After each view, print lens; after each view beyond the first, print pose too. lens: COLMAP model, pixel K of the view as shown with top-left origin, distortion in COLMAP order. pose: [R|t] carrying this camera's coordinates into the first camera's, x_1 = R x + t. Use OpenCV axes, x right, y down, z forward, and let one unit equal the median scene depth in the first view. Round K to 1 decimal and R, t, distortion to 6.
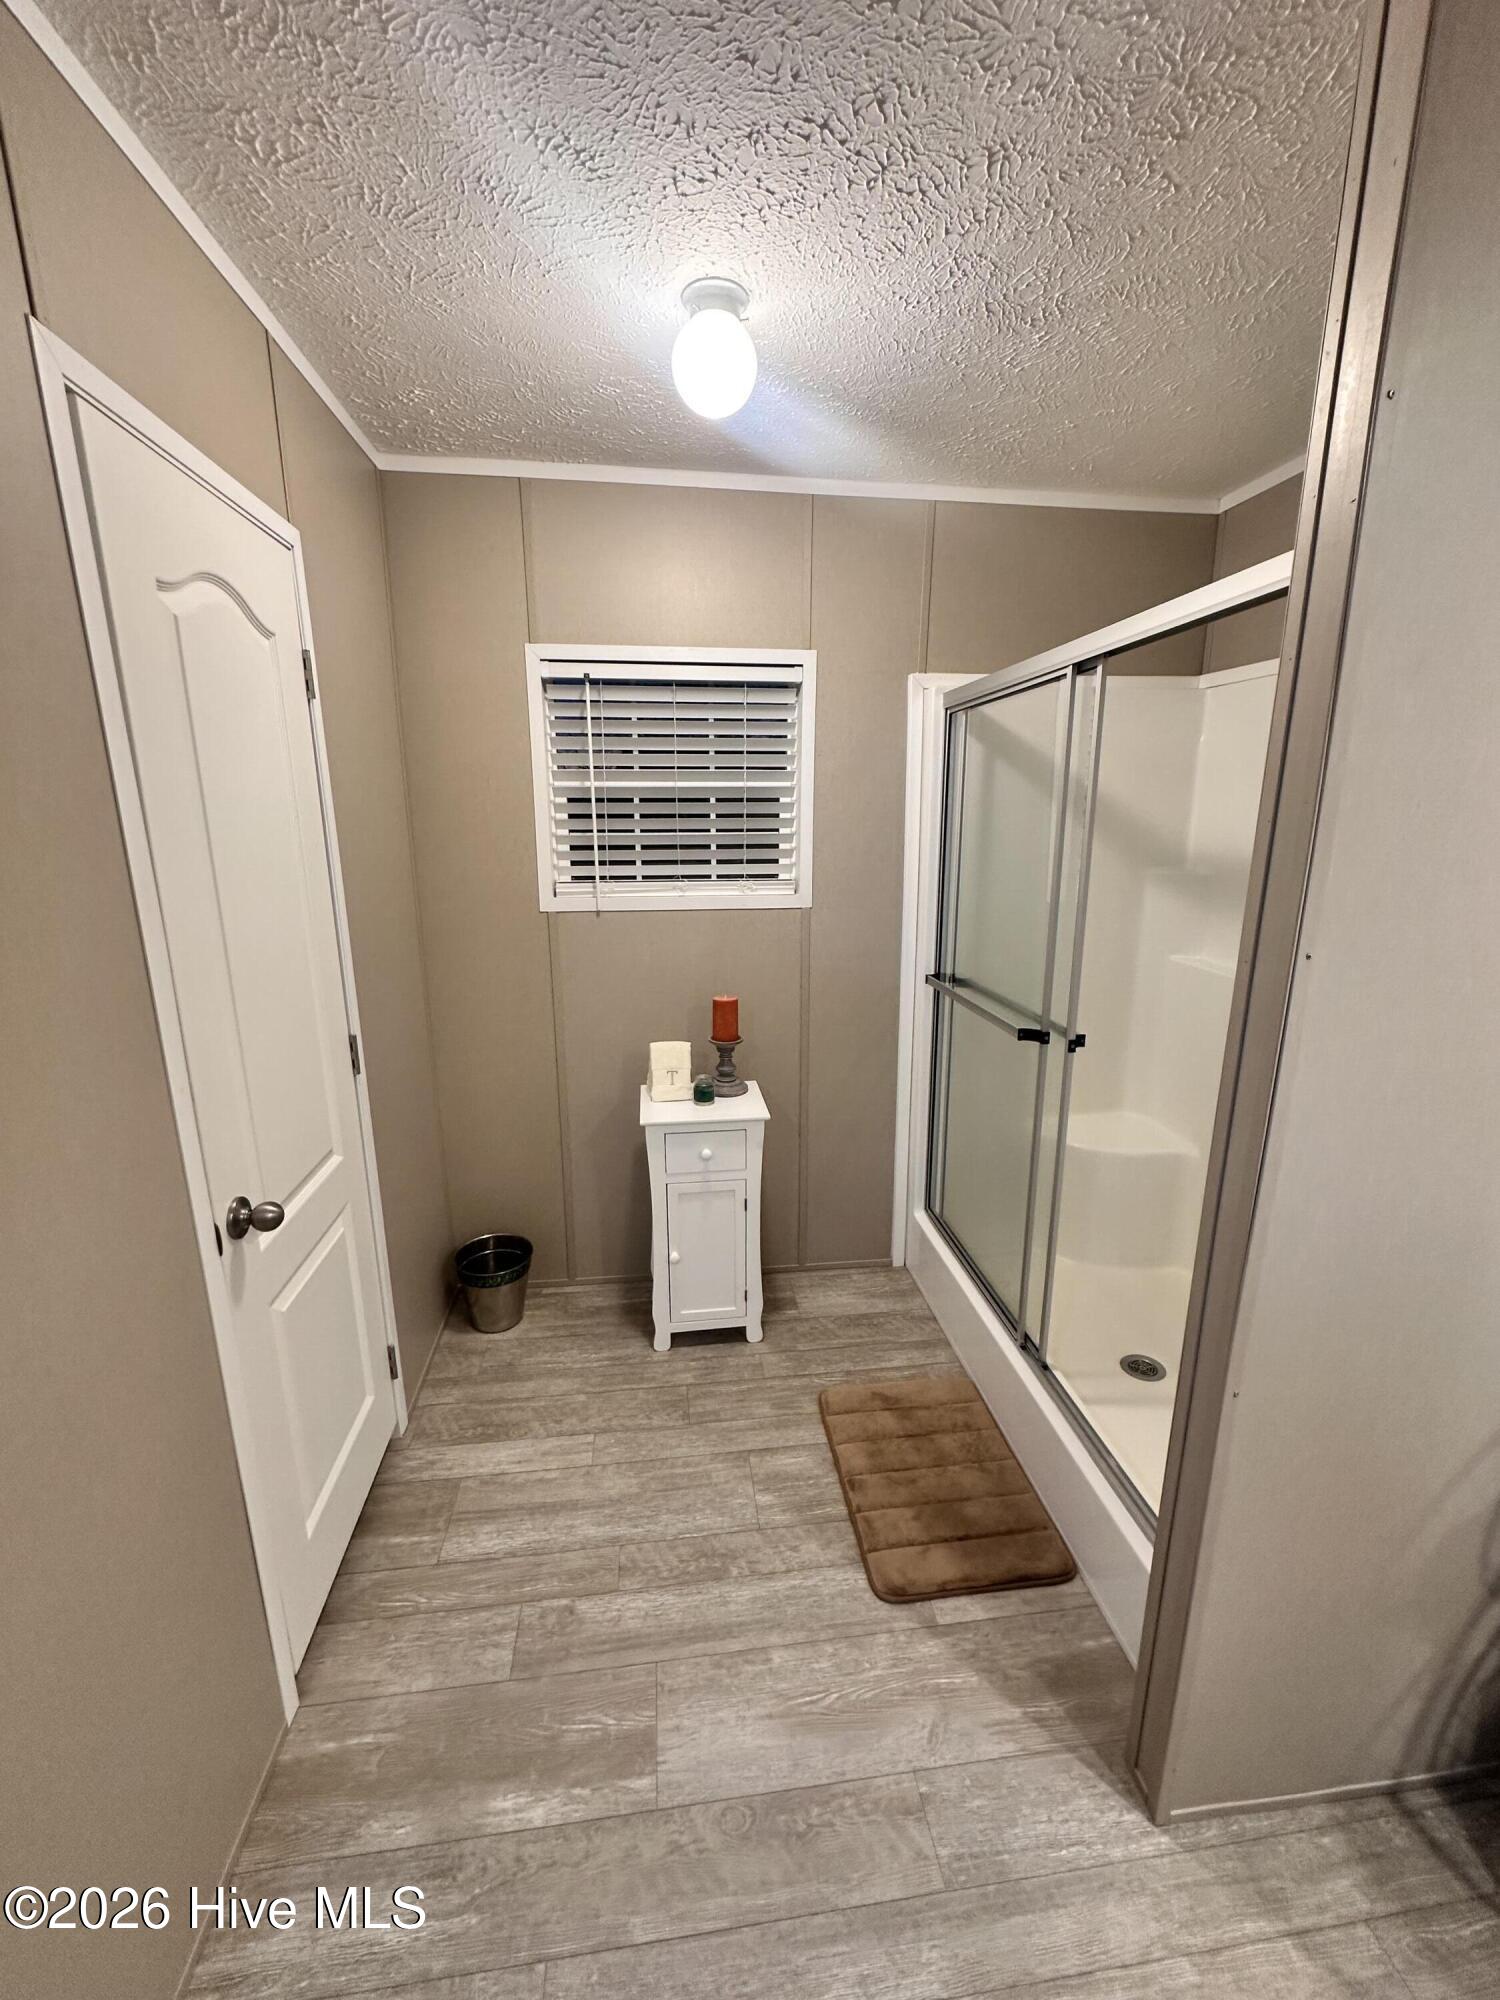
lens RADIAL K [[798.0, 0, 750.0], [0, 798.0, 1000.0], [0, 0, 1]] dist [-0.000163, -0.000374]
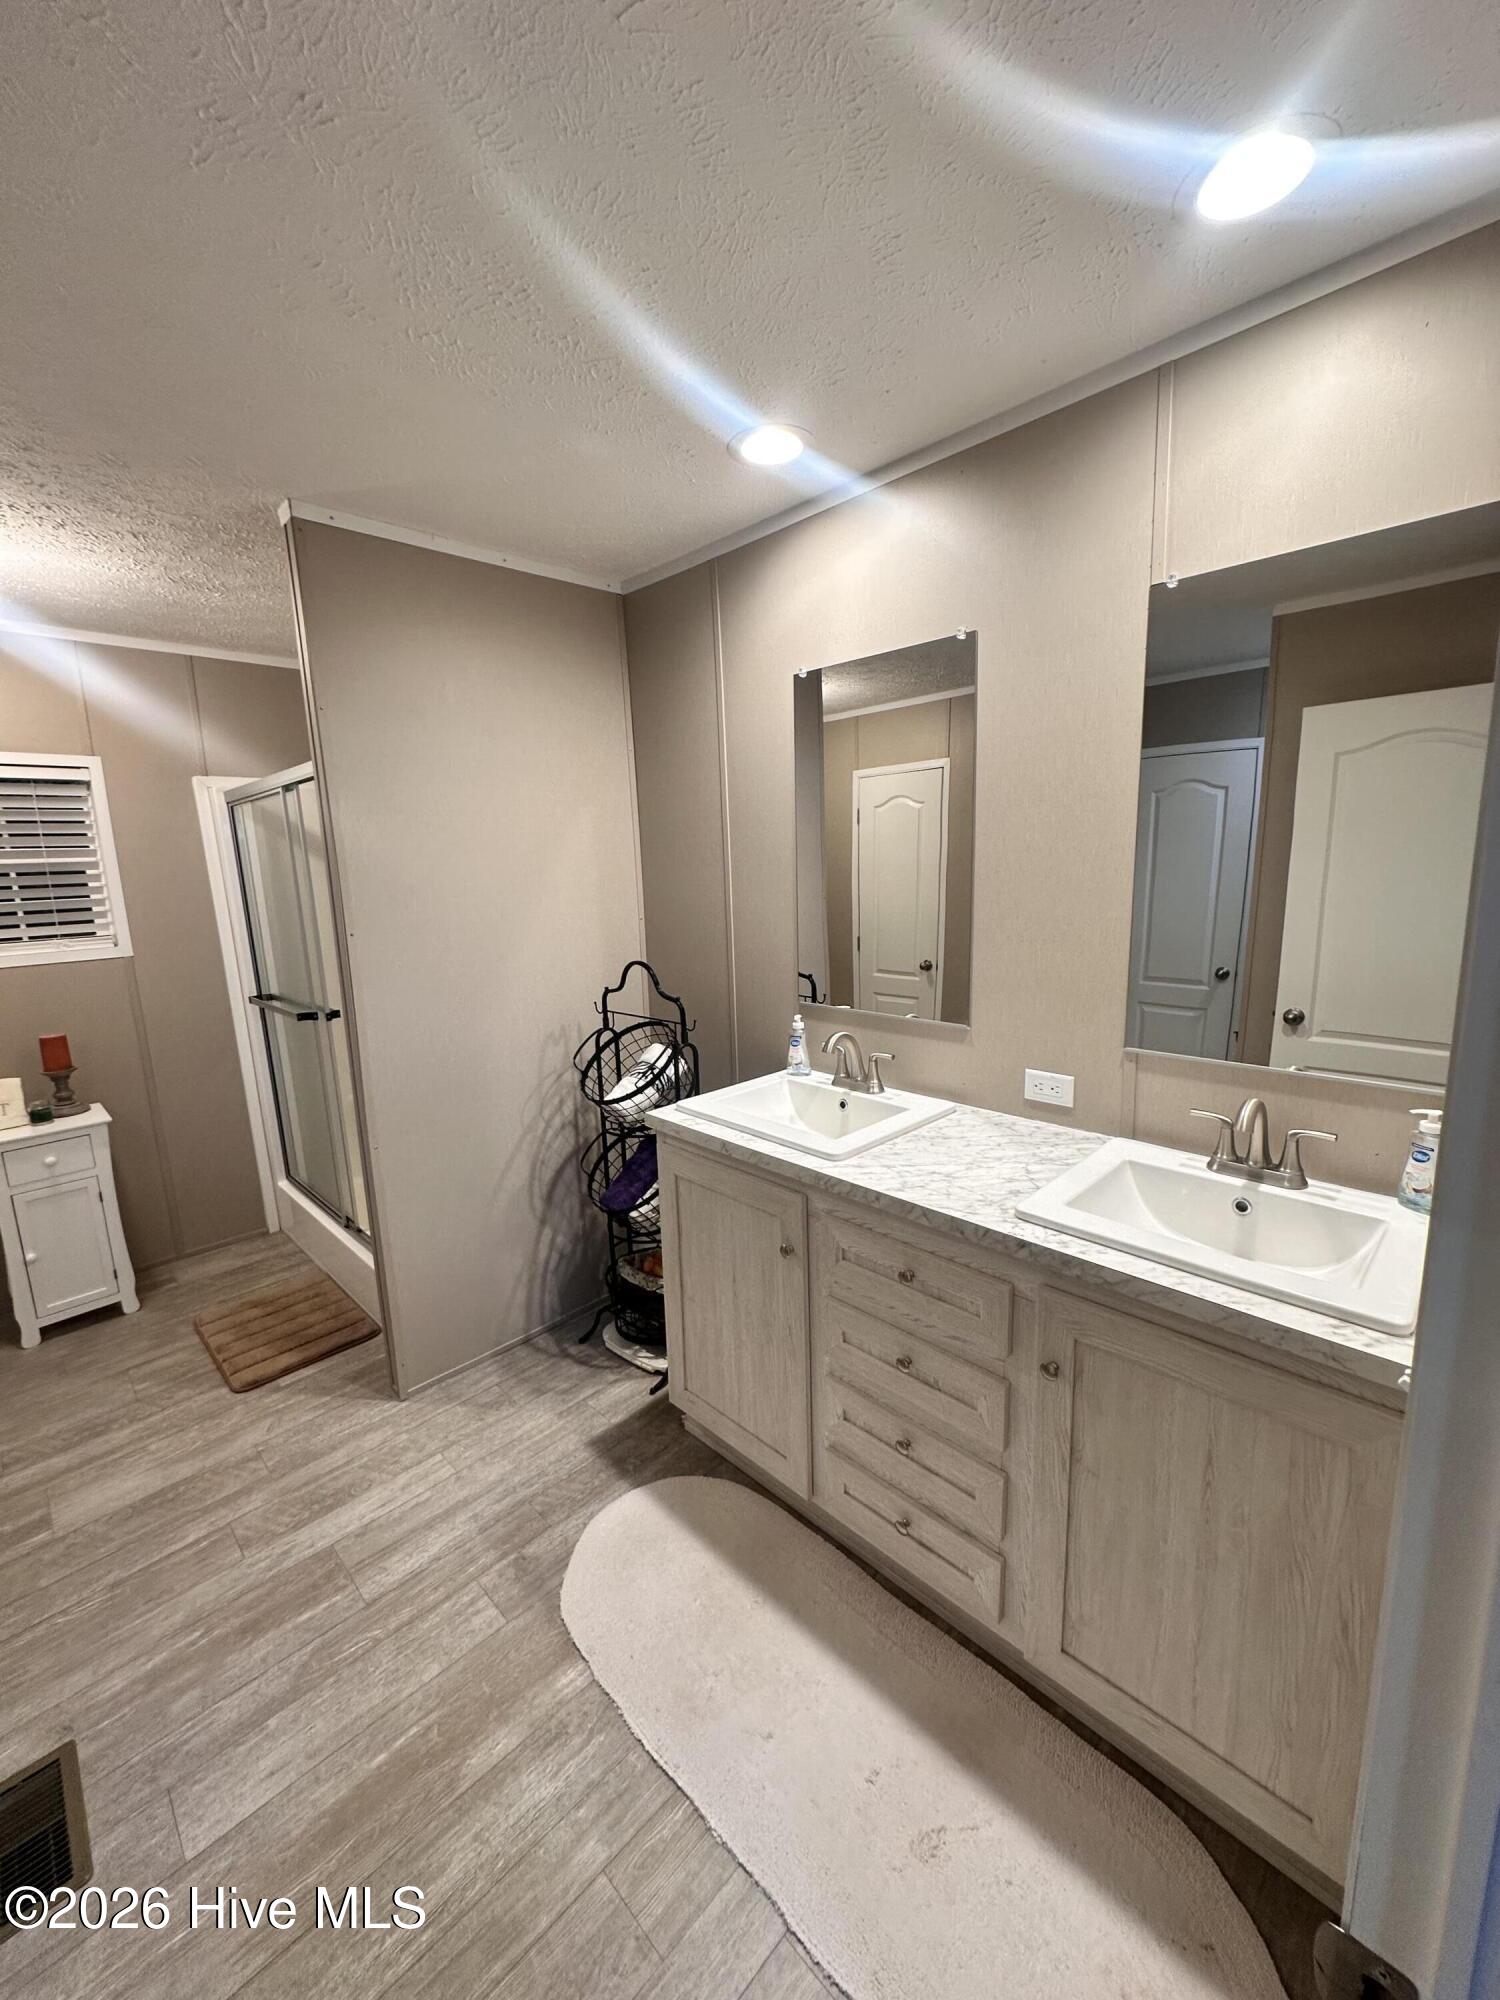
lens RADIAL K [[798.0, 0, 750.0], [0, 798.0, 1000.0], [0, 0, 1]] dist [-0.000163, -0.000374]
pose [[0.786790, -0.133820, 0.602540, 0.082730], [0.175322, 0.984457, -0.010293, 0.147782], [-0.591798, 0.113737, 0.798022, -0.616255]]
